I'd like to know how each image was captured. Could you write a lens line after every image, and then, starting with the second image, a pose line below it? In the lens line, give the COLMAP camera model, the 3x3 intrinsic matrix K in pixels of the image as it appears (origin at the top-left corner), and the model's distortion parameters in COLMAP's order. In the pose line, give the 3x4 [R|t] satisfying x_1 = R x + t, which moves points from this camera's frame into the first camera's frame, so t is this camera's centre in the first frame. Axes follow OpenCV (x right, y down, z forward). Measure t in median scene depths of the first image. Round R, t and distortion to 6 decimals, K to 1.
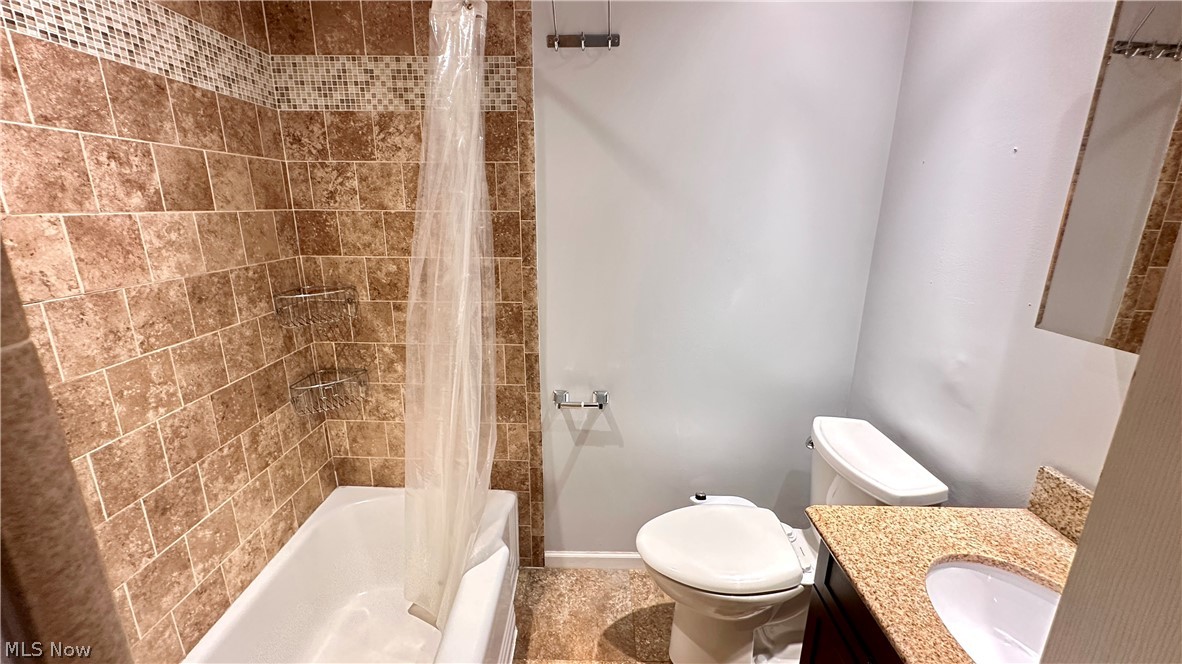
lens RADIAL K [[471.8, 0, 589.1], [0, 471.8, 332.0], [0, 0, 1]] dist [-0.003577, 0.000150]
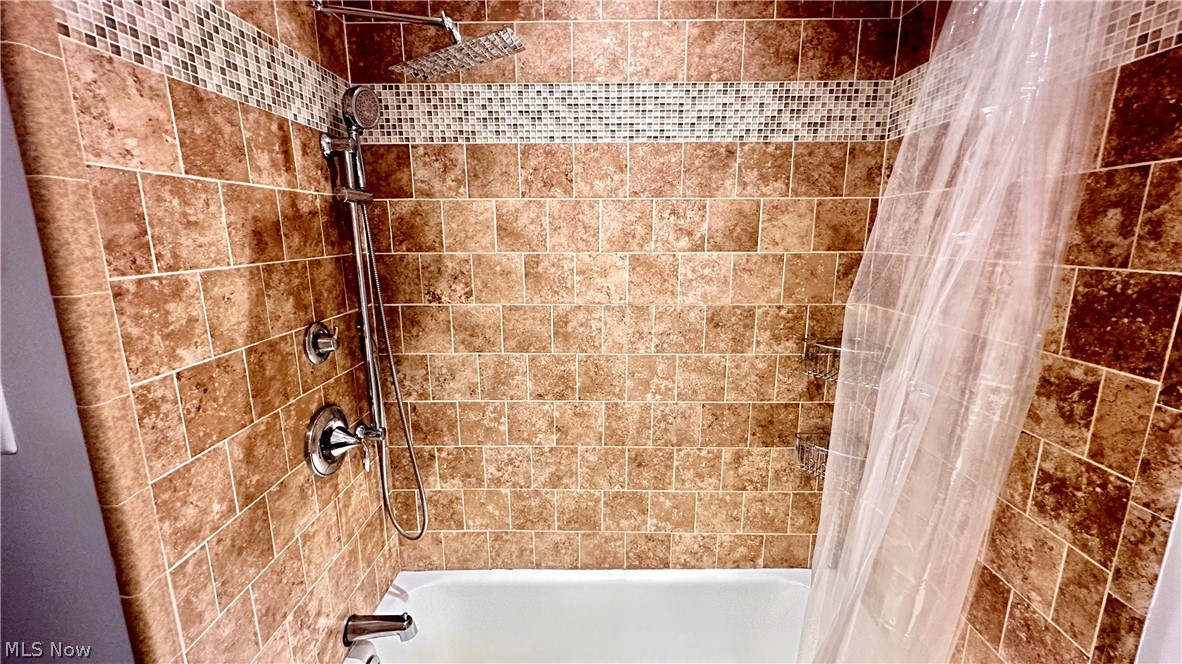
lens RADIAL K [[471.8, 0, 590.8], [0, 471.8, 331.1], [0, 0, 1]] dist [-0.003577, 0.000150]
pose [[-0.009289, 0.196338, -0.980492, 0.351513], [-0.257310, 0.947047, 0.192078, -0.205329], [0.966284, 0.254075, 0.041723, 0.660590]]
